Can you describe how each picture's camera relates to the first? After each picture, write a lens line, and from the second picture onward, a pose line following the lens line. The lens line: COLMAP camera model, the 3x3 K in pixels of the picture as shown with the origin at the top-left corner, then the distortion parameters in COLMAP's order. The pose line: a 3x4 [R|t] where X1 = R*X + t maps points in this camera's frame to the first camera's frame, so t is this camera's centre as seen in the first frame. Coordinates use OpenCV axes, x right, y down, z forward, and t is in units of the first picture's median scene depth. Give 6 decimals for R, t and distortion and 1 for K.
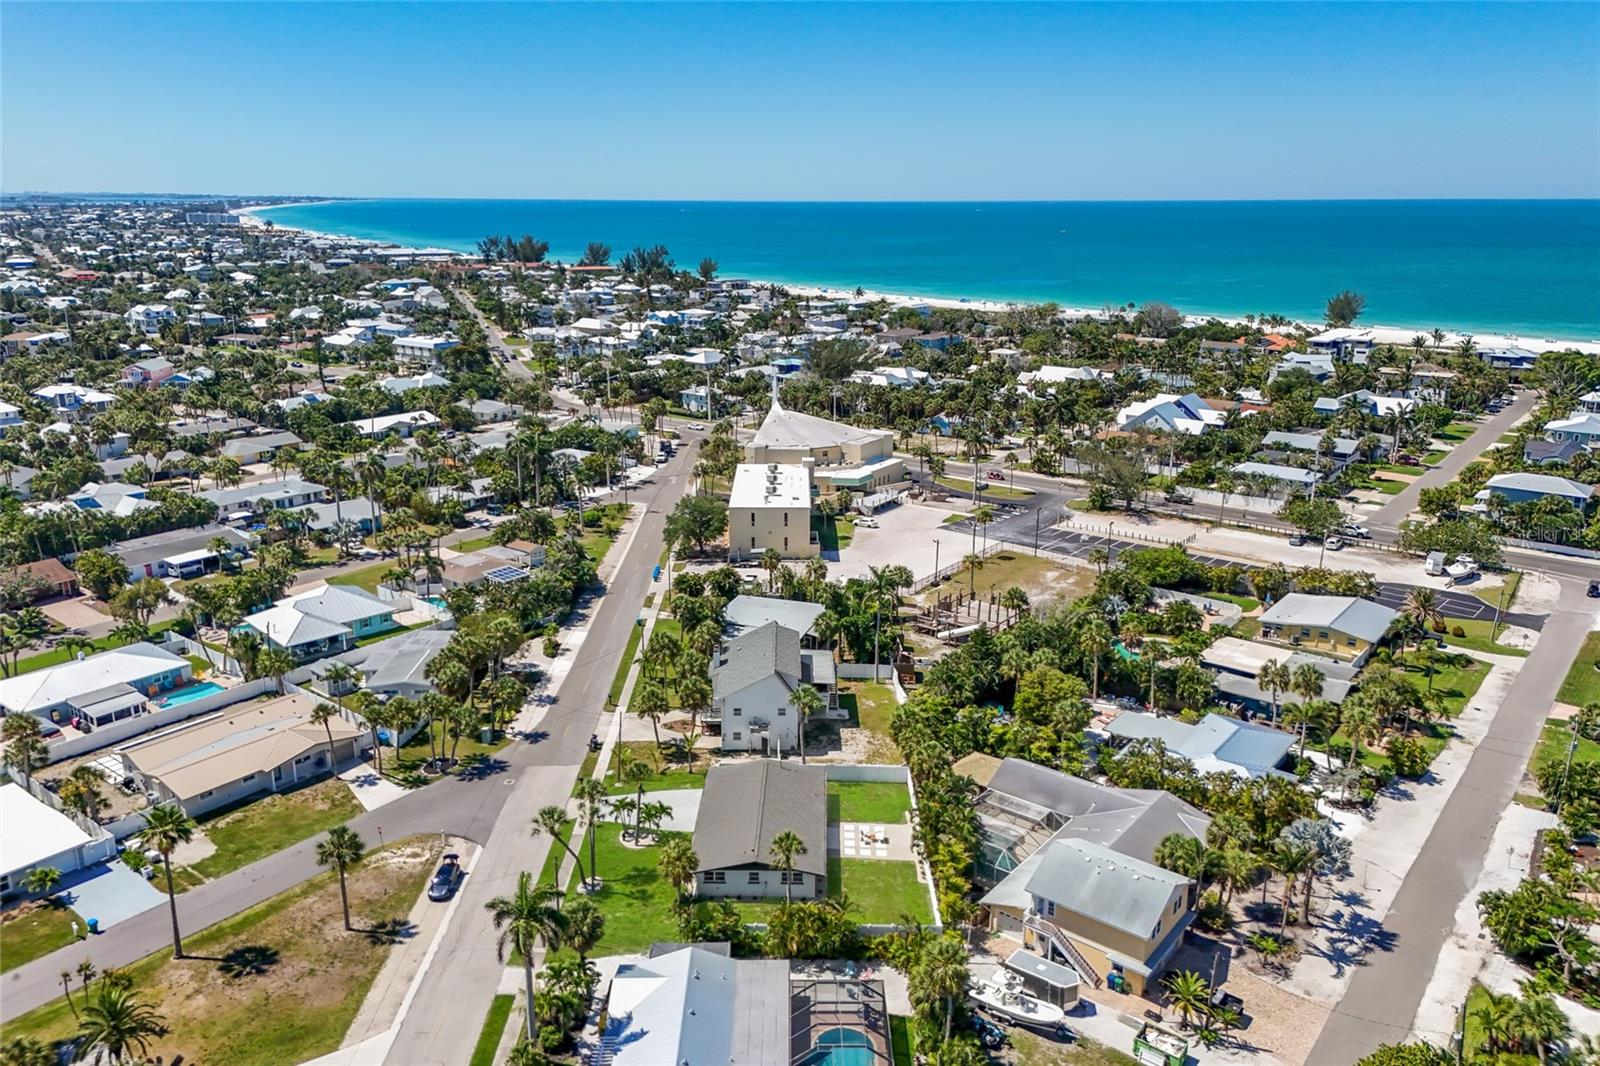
lens RADIAL K [[1158.8, 0, 800.0], [0, 1158.8, 533.0], [0, 0, 1]] dist [0.105229, -0.124003]
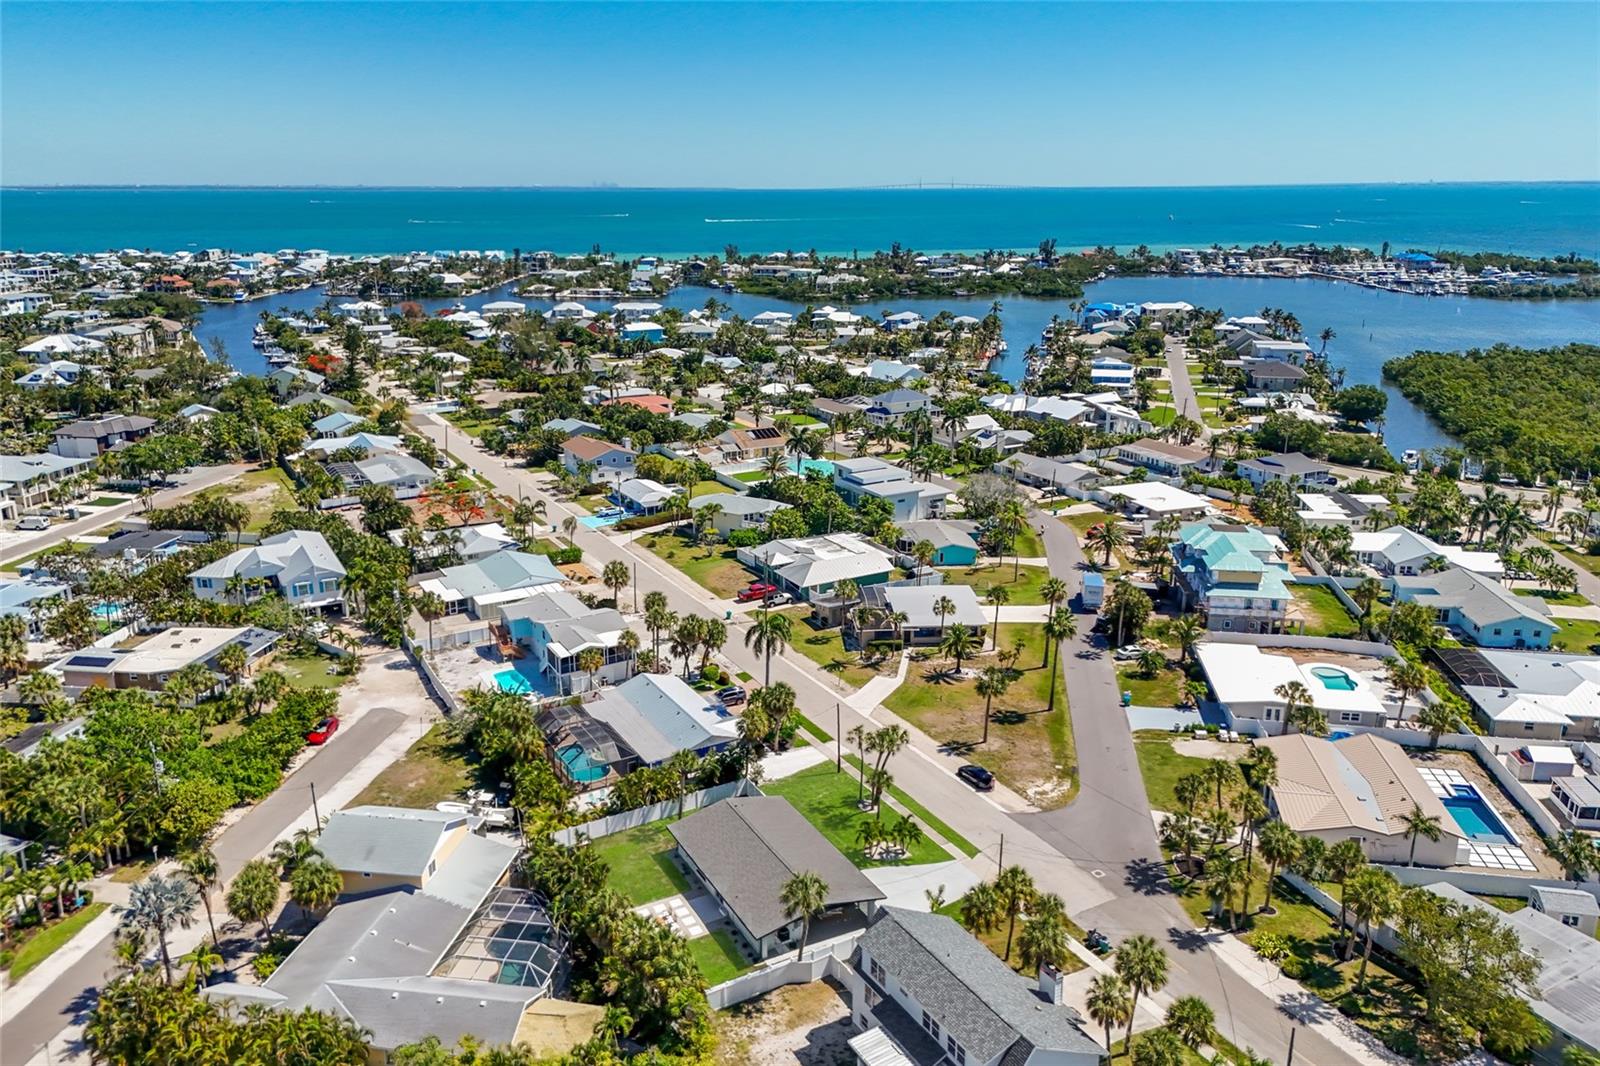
lens RADIAL K [[1158.8, 0, 800.0], [0, 1158.8, 533.0], [0, 0, 1]] dist [0.105229, -0.124003]
pose [[-0.869646, 0.134445, -0.475016, 0.202885], [-0.140501, 0.855008, 0.499221, -0.256030], [0.473261, 0.500886, -0.724664, 0.892544]]
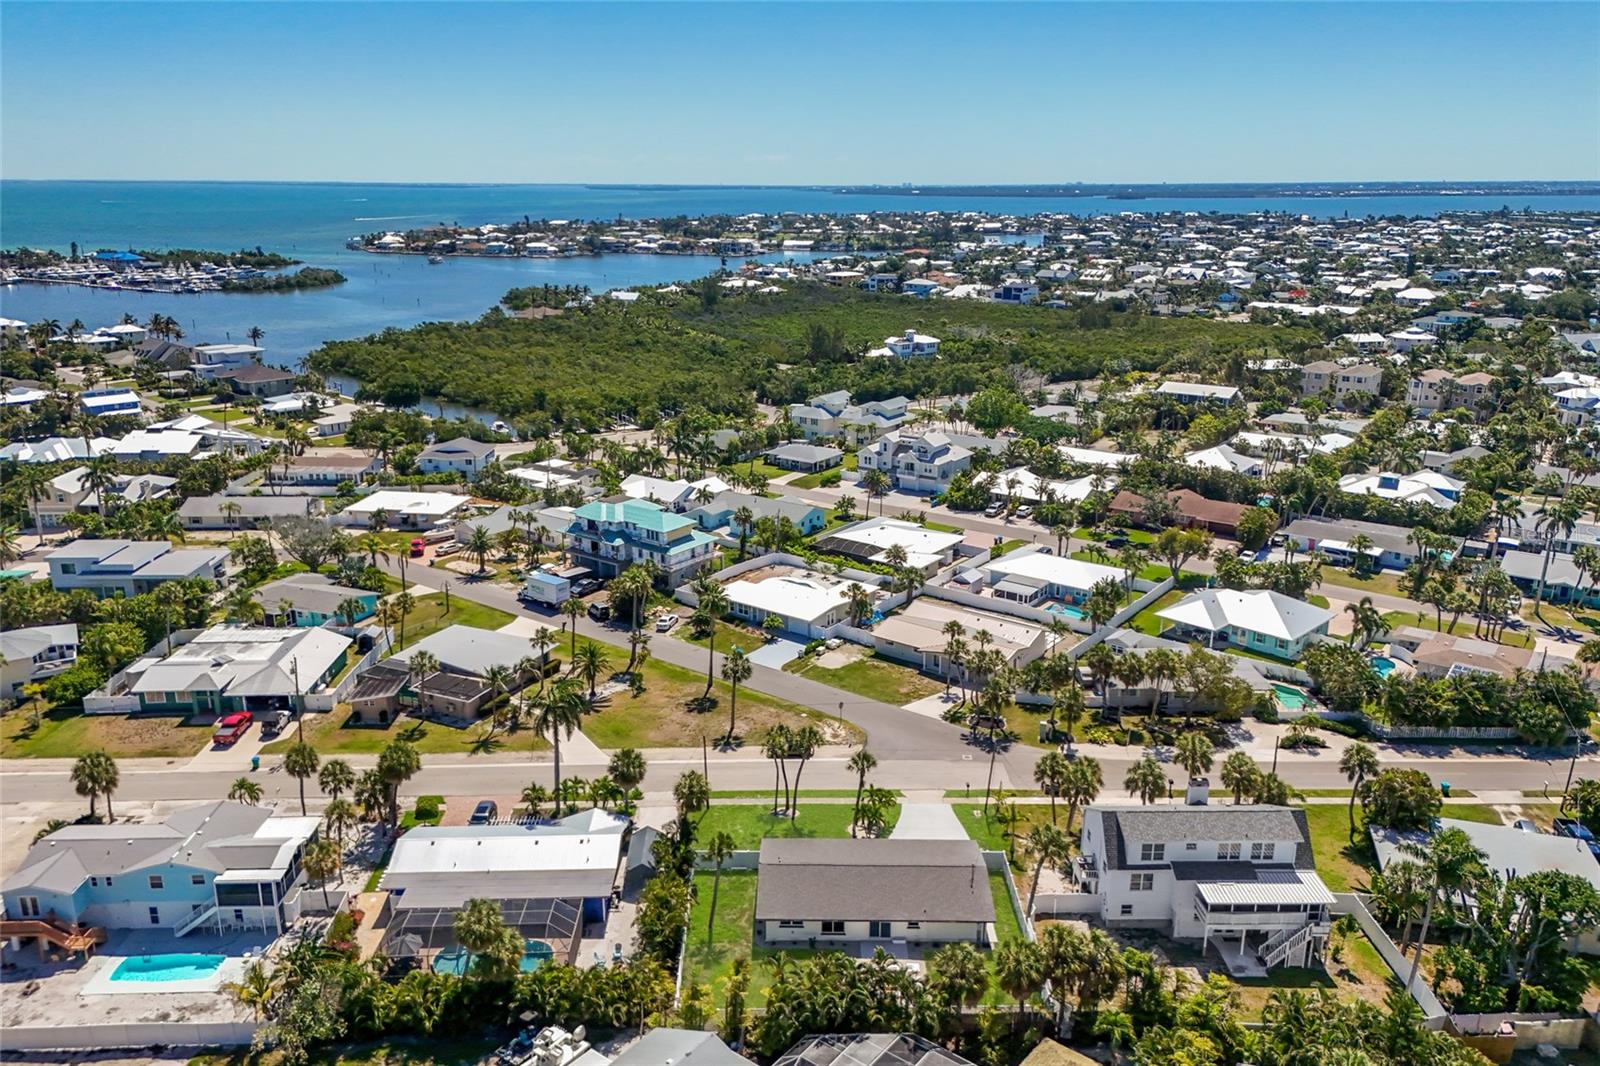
lens RADIAL K [[1158.8, 0, 800.0], [0, 1158.8, 533.0], [0, 0, 1]] dist [0.105229, -0.124003]
pose [[0.004683, 0.280507, -0.959840, 0.433371], [-0.273809, 0.923528, 0.268559, -0.130736], [0.961773, 0.261556, 0.081130, 0.463357]]
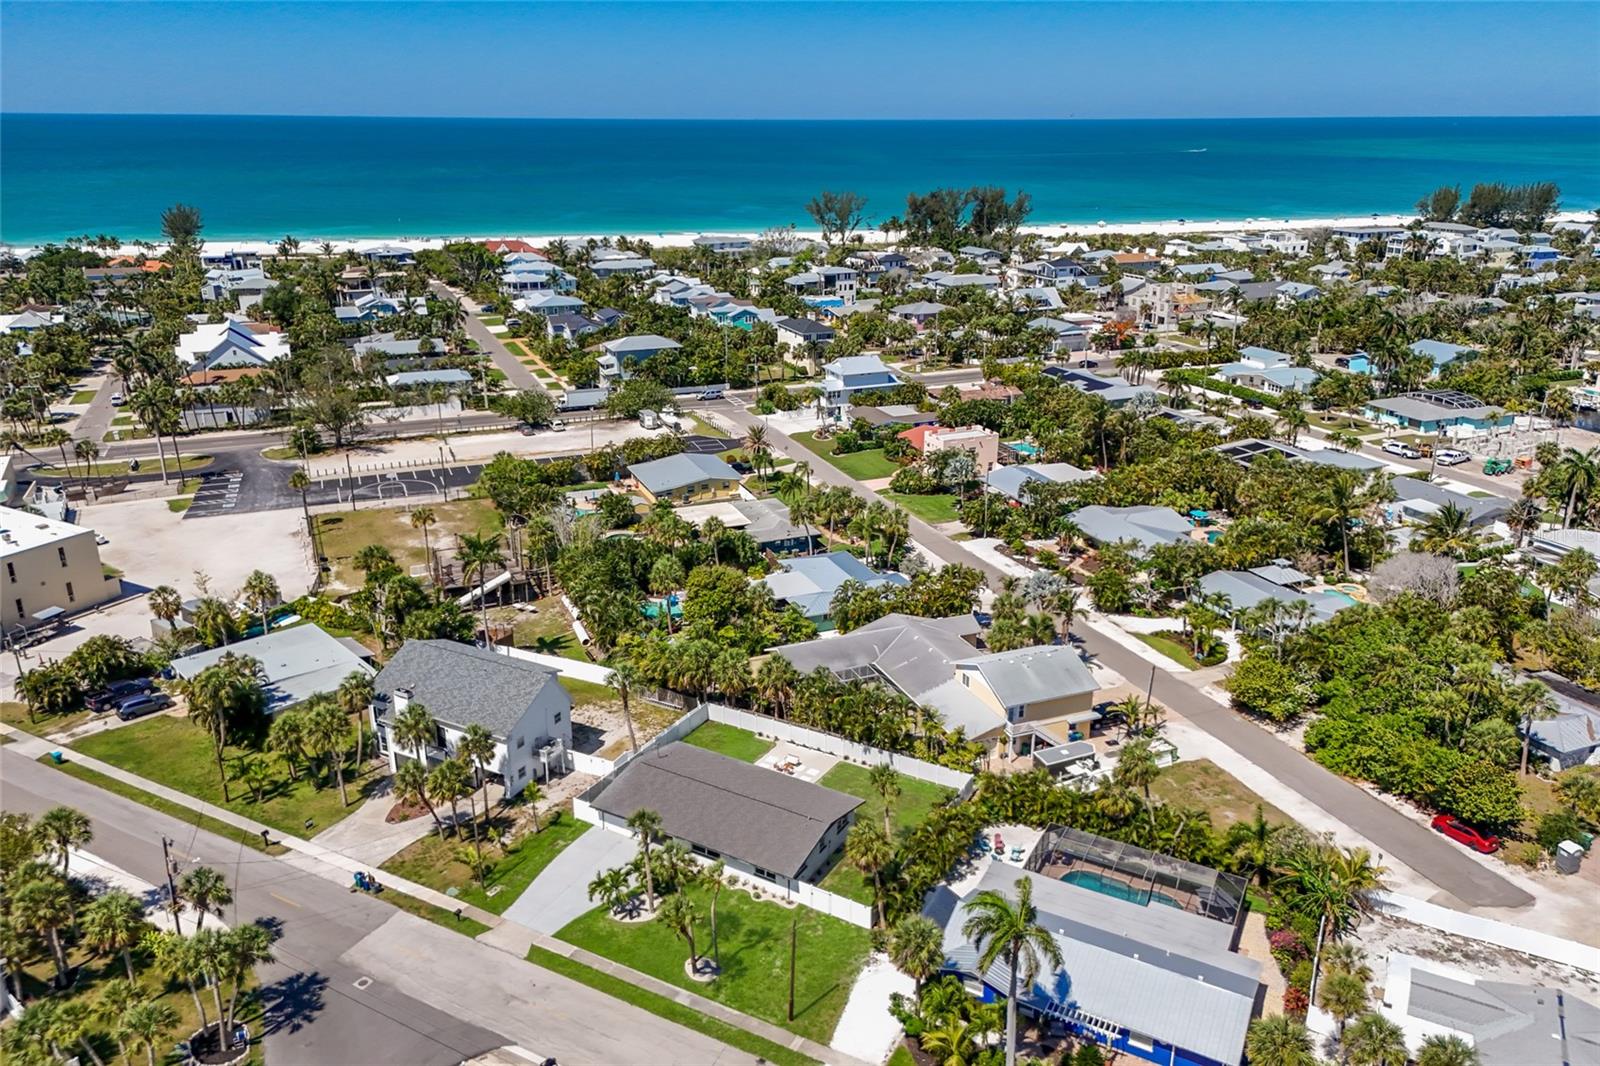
lens RADIAL K [[1158.8, 0, 800.0], [0, 1158.8, 533.0], [0, 0, 1]] dist [0.105229, -0.124003]
pose [[0.485198, -0.294787, 0.823215, -0.379596], [0.240626, 0.950123, 0.198407, -0.060427], [-0.840644, 0.101820, 0.531931, 0.272238]]
